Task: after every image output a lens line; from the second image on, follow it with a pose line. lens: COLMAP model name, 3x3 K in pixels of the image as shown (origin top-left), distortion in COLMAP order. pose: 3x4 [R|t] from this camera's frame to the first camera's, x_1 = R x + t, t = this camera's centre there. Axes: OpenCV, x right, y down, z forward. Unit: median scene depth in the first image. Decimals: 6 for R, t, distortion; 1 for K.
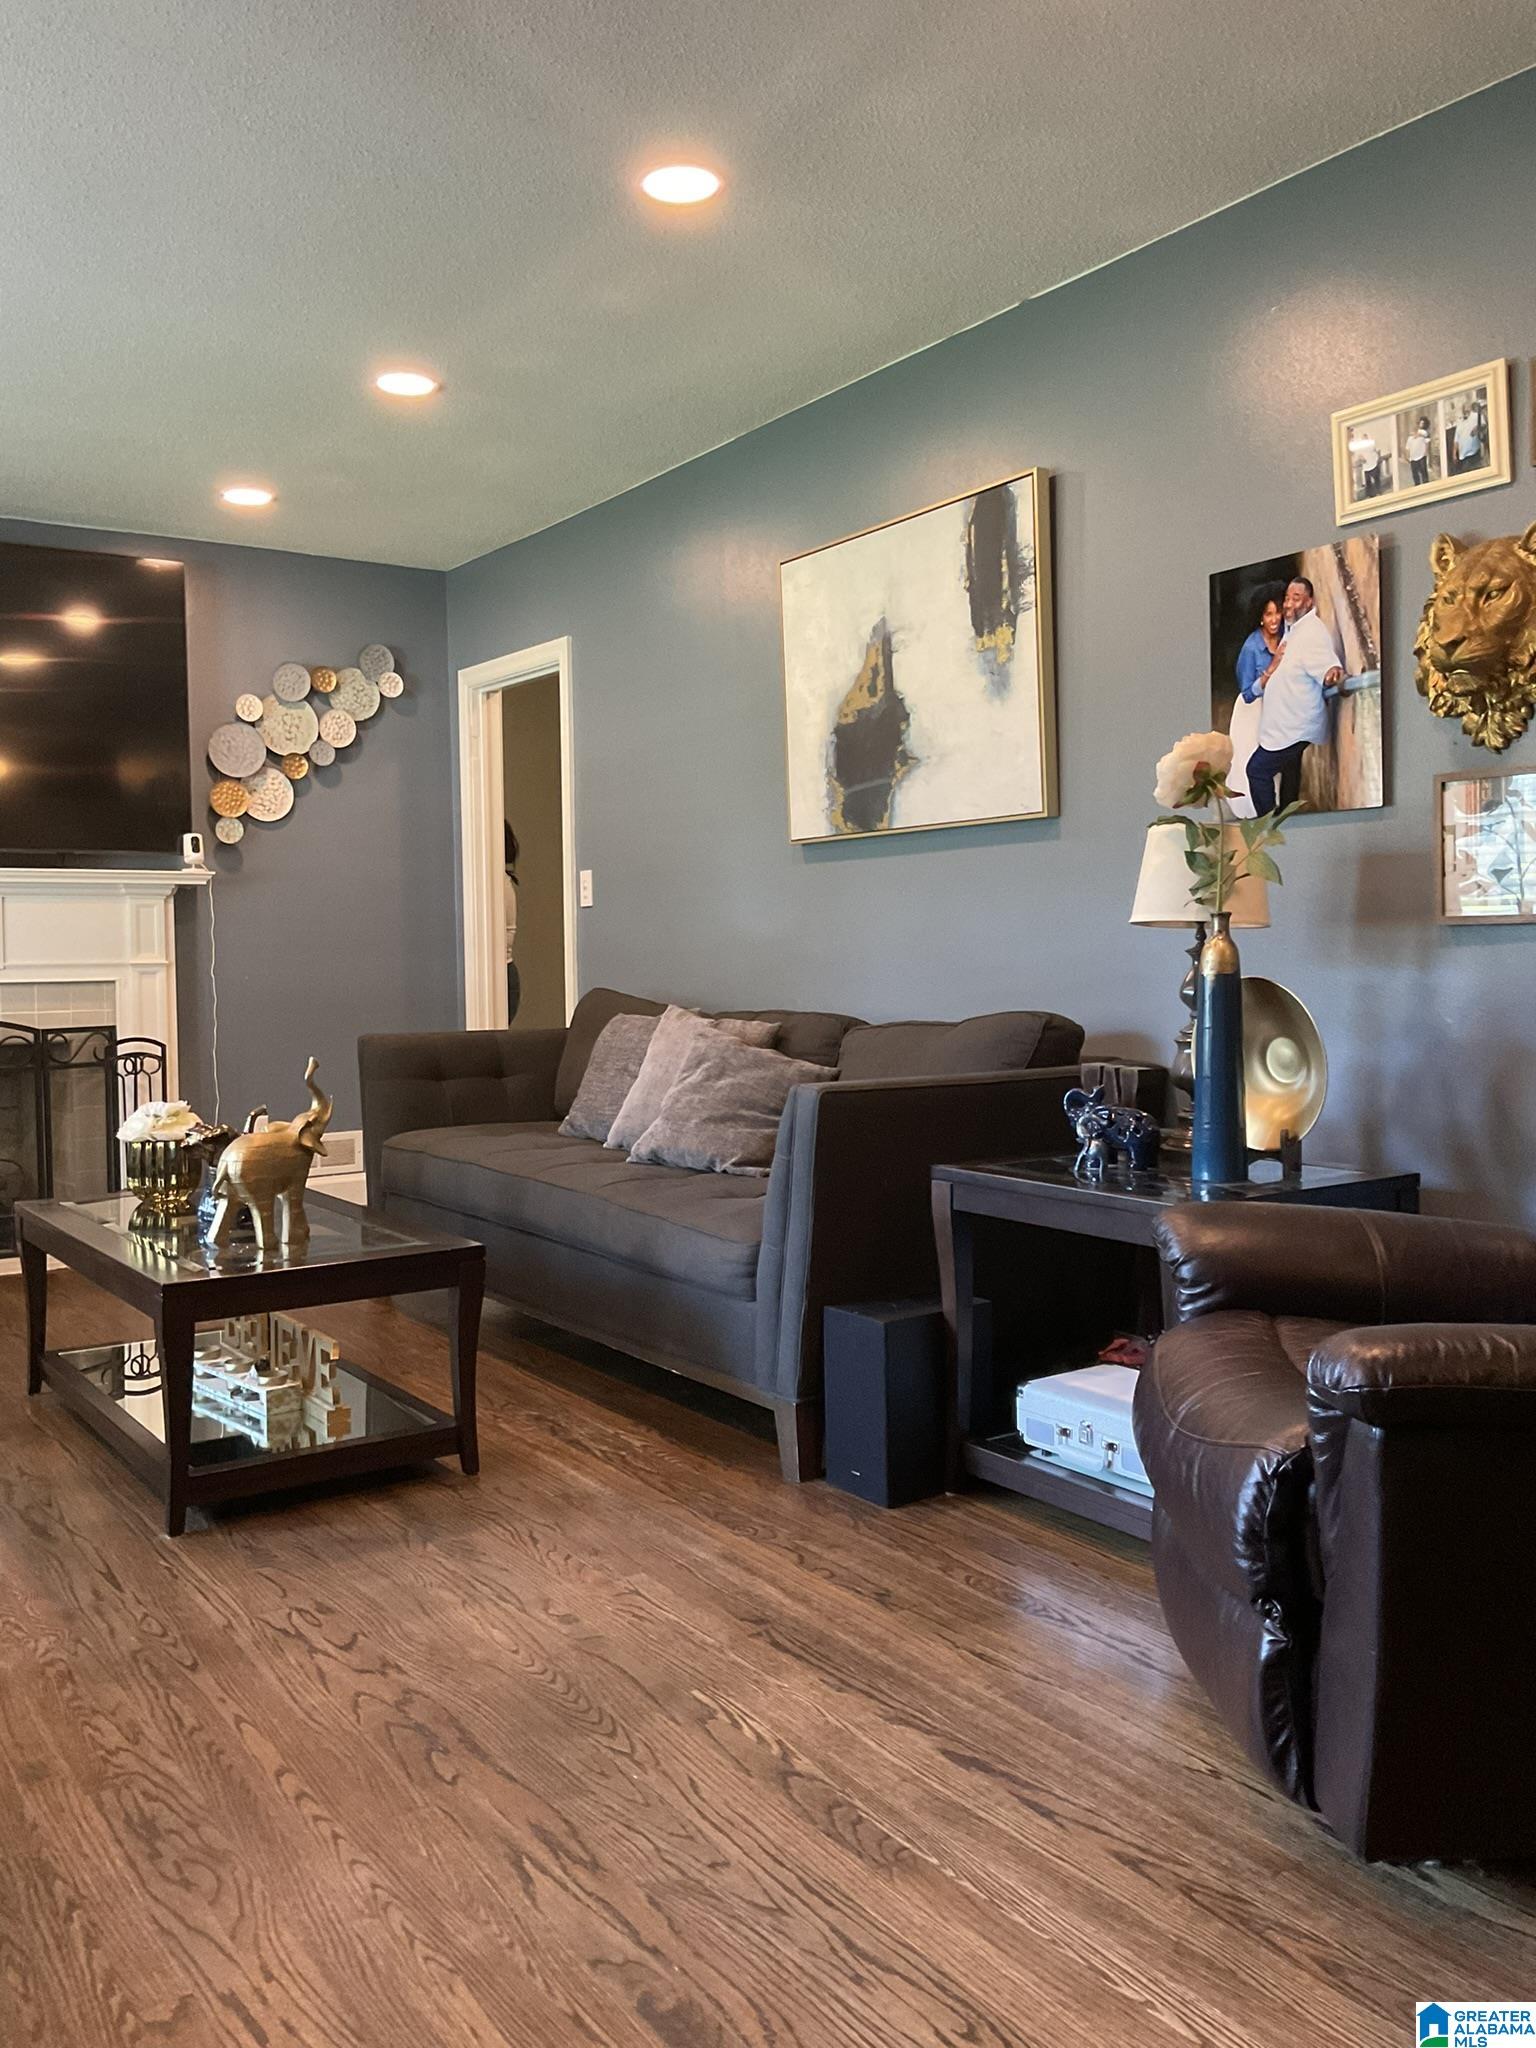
lens RADIAL K [[1676.2, 0, 768.0], [0, 1676.2, 1024.0], [0, 0, 1]] dist [0.107120, -0.208969]
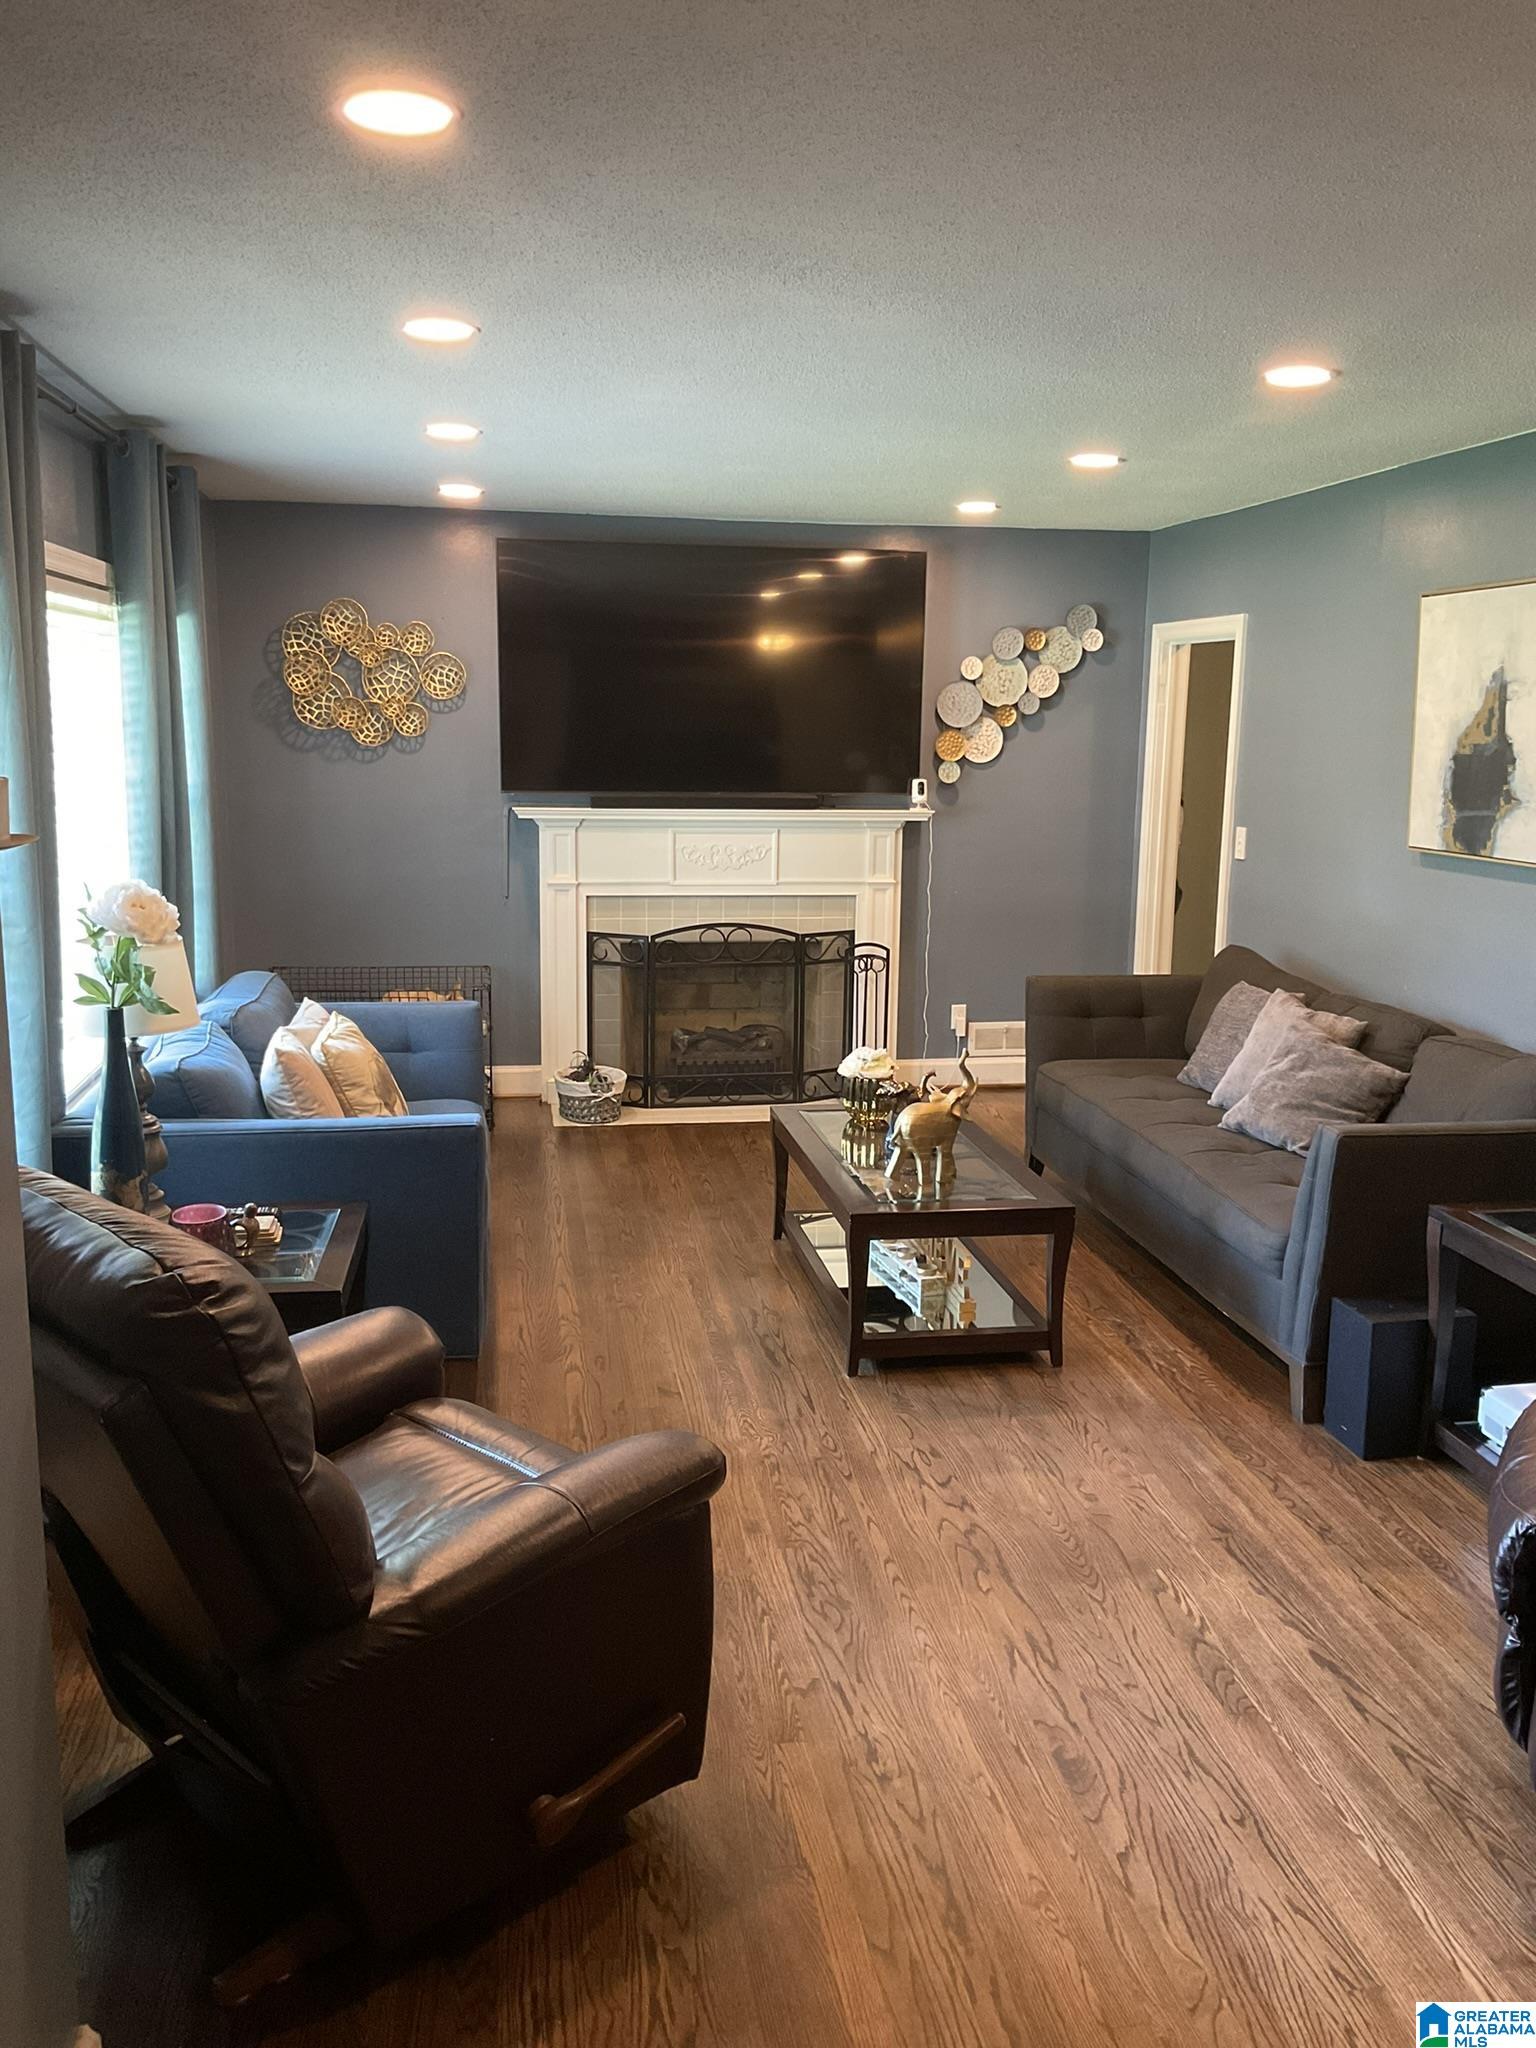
lens RADIAL K [[1682.5, 0, 768.0], [0, 1682.5, 1024.0], [0, 0, 1]] dist [0.117930, -0.258614]
pose [[0.904628, 0.098684, -0.414621, 0.163980], [-0.040100, 0.988217, 0.147715, -0.213716], [0.424312, -0.117000, 0.897925, -0.319511]]
